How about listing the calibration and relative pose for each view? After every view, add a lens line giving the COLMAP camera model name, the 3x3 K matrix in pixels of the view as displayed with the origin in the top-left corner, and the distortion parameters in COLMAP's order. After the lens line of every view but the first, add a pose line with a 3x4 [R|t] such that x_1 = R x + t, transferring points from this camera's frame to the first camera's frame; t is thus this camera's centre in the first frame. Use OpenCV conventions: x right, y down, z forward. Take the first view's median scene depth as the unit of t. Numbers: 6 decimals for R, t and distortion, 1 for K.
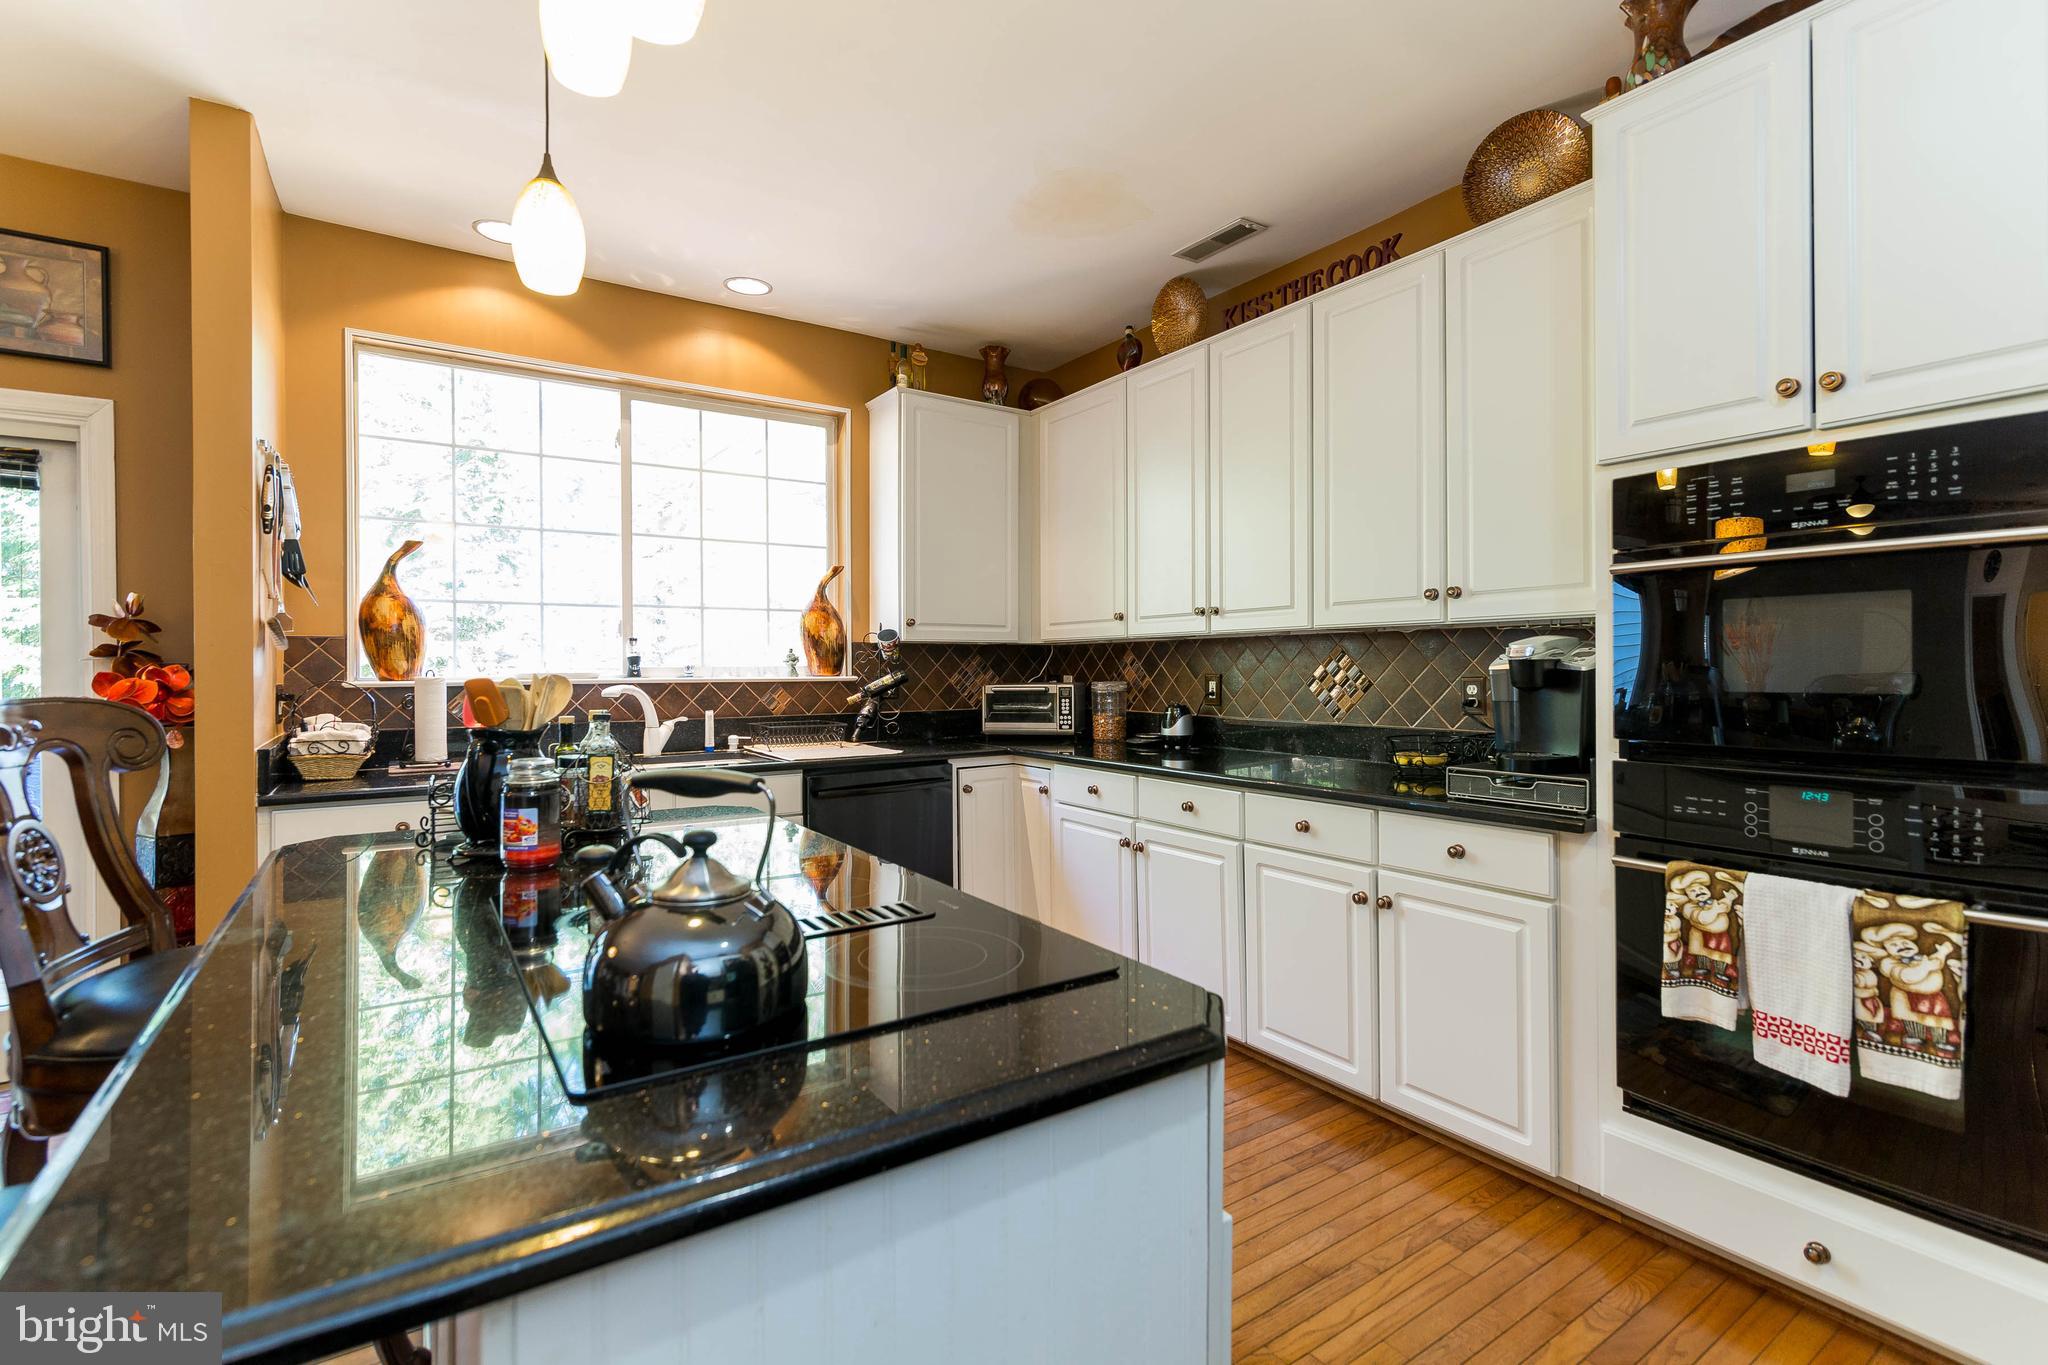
lens RADIAL K [[924.3, 0, 1025.2], [0, 924.3, 667.7], [0, 0, 1]] dist [0.003442, 0.000957]
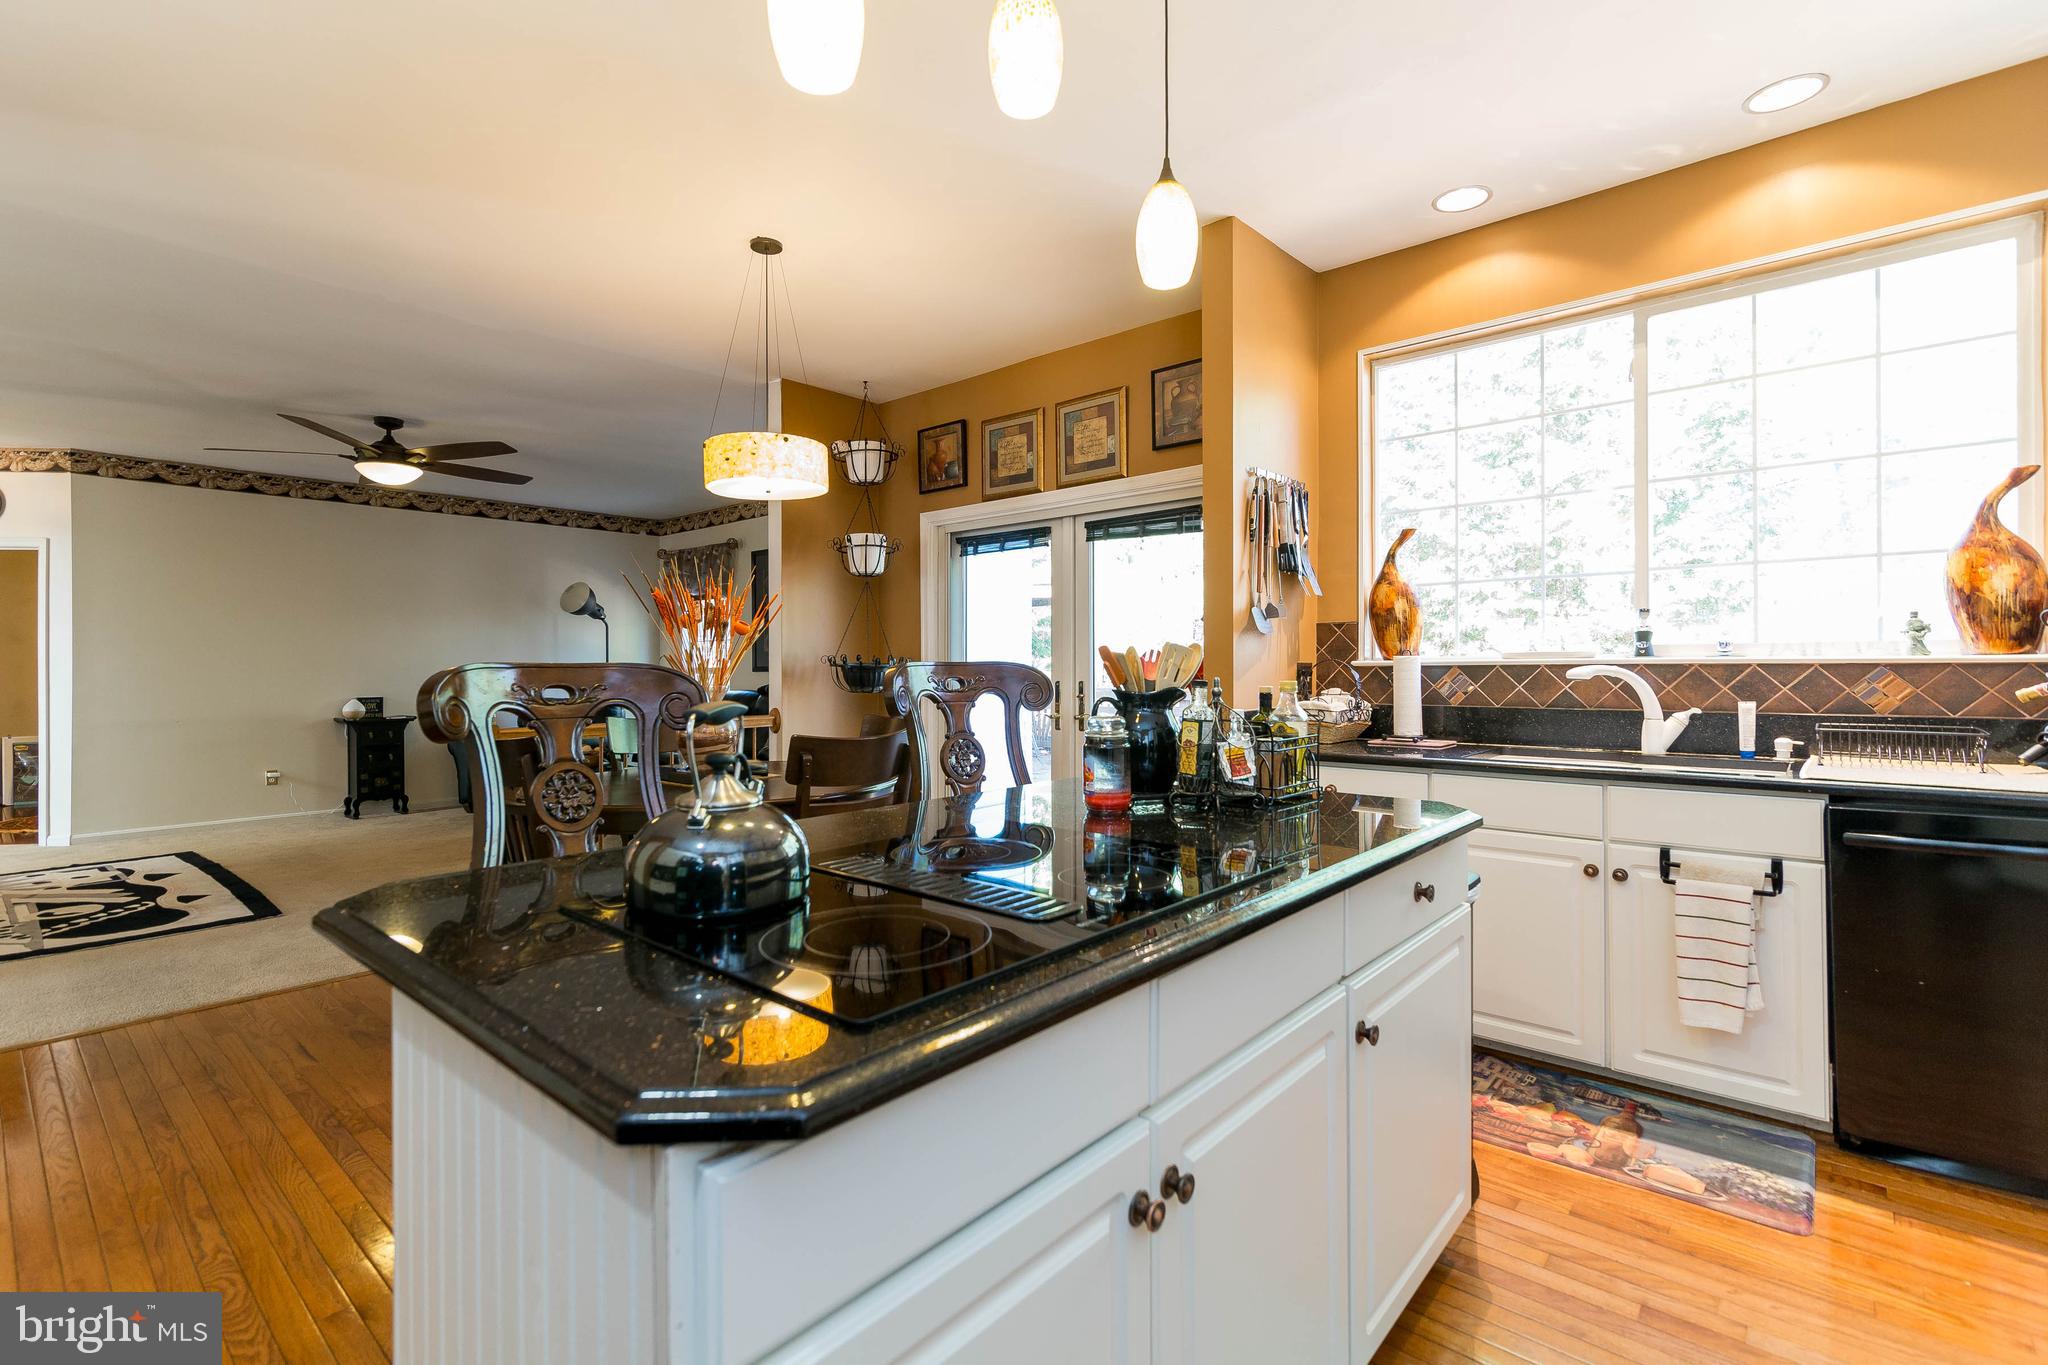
lens RADIAL K [[924.3, 0, 1025.2], [0, 924.3, 667.7], [0, 0, 1]] dist [0.003442, 0.000957]
pose [[0.261534, 0.003664, -0.965187, 0.257965], [0.003261, 0.999984, 0.004680, 0.016570], [0.965189, -0.004372, 0.261517, 0.301872]]
